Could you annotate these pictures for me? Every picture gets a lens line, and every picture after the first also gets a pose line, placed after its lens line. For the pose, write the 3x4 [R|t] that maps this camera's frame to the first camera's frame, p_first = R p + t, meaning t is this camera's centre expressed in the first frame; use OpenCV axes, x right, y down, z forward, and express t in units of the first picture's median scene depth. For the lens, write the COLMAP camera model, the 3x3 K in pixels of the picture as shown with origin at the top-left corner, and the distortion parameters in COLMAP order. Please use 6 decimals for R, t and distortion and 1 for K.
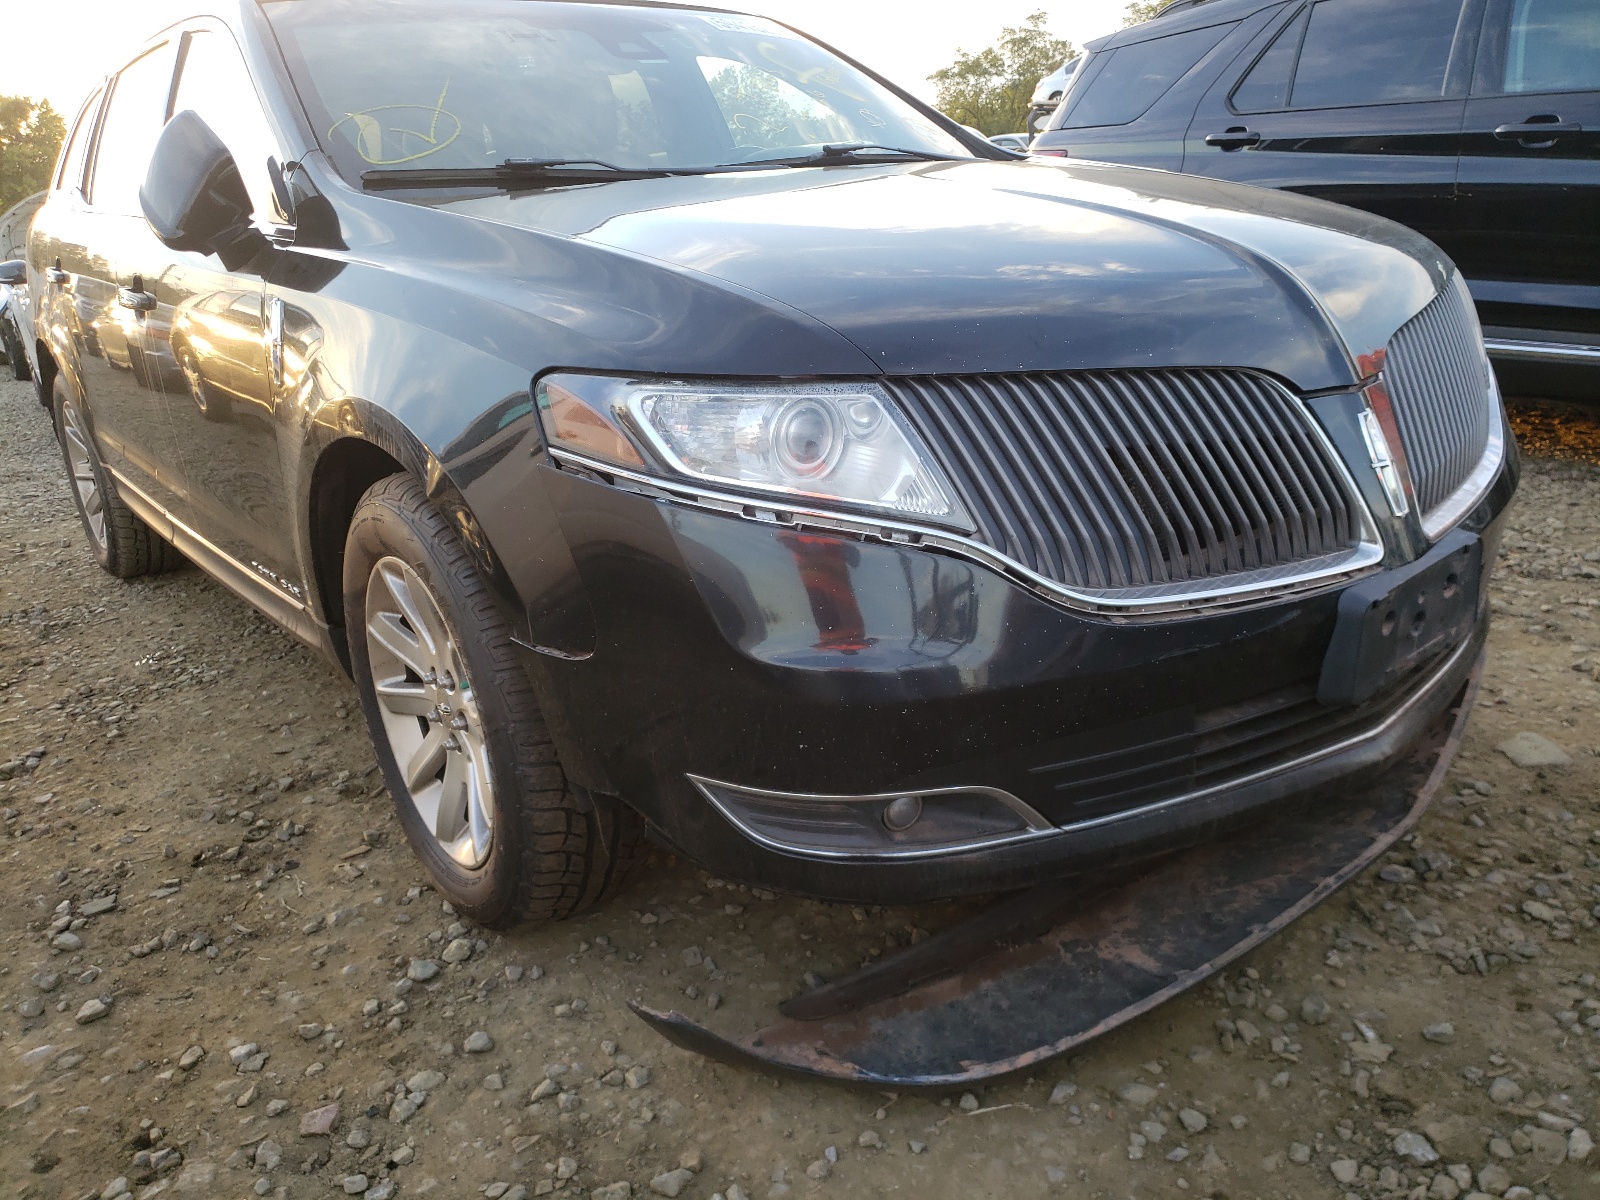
lens RADIAL K [[1215.0, 0, 803.0], [0, 1215.0, 627.2], [0, 0, 1]] dist [-0.016958, 0.047740]
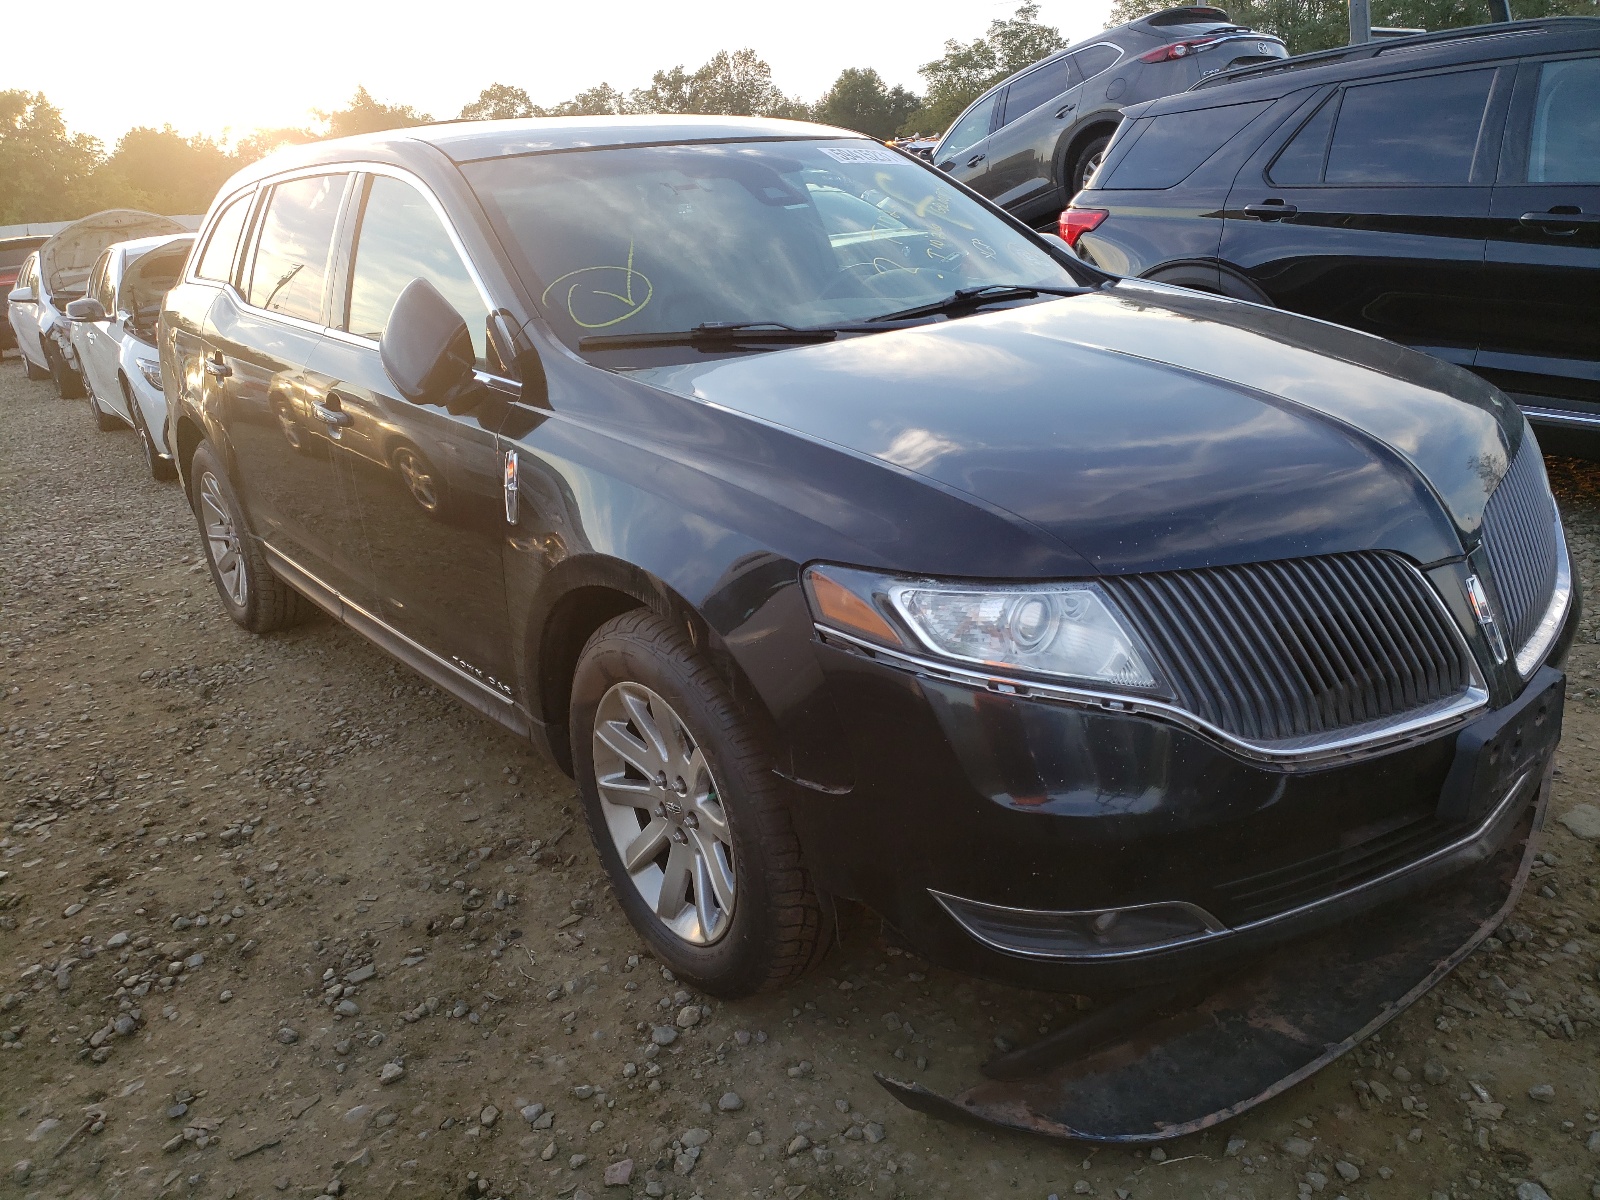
lens RADIAL K [[1209.3, 0, 800.0], [0, 1209.3, 600.0], [0, 0, 1]] dist [-0.008305, 0.035943]
pose [[0.999958, -0.007451, 0.005246, -0.193316], [0.007491, 0.999943, -0.007555, -0.136134], [-0.005189, 0.007594, 0.999958, -0.185914]]
